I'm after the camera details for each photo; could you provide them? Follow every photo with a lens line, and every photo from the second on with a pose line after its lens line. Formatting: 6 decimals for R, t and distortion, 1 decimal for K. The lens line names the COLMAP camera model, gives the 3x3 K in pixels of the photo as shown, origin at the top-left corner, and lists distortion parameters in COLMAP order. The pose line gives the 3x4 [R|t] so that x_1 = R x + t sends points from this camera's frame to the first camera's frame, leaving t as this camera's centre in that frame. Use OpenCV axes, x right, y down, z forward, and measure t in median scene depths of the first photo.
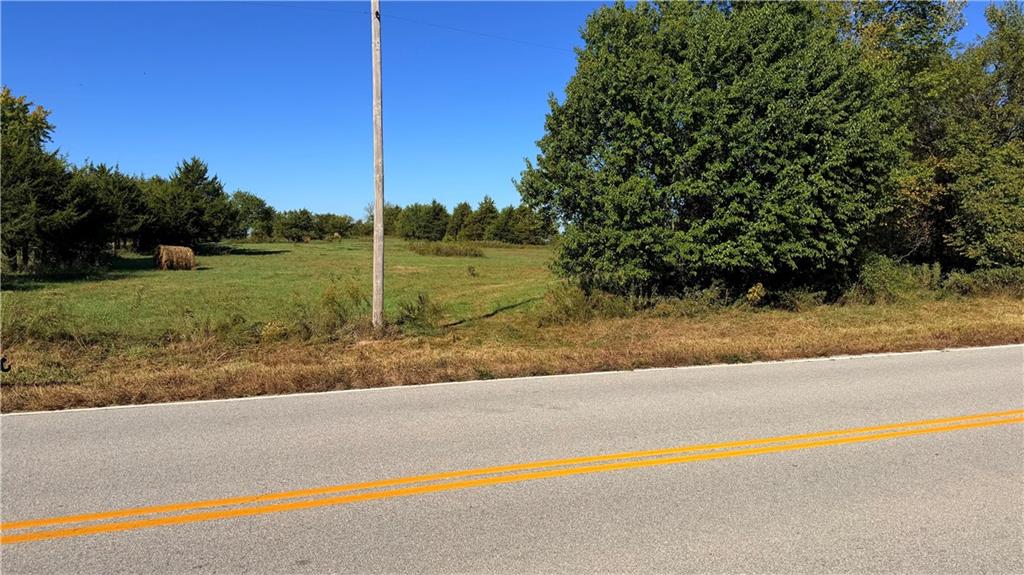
lens RADIAL K [[679.2, 0, 509.3], [0, 679.2, 283.1], [0, 0, 1]] dist [0.006396, -0.022933]
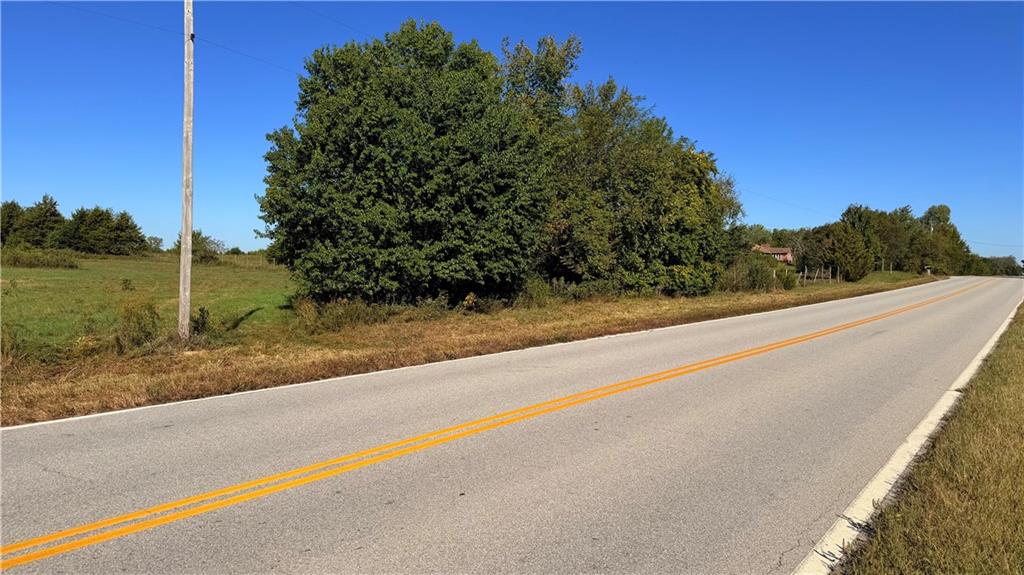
lens RADIAL K [[679.2, 0, 516.3], [0, 679.2, 289.8], [0, 0, 1]] dist [0.006396, -0.022933]
pose [[0.822393, -0.007498, 0.568870, -0.291231], [0.013169, 0.999896, -0.005859, 0.003331], [-0.568767, 0.012310, 0.822406, -0.092534]]
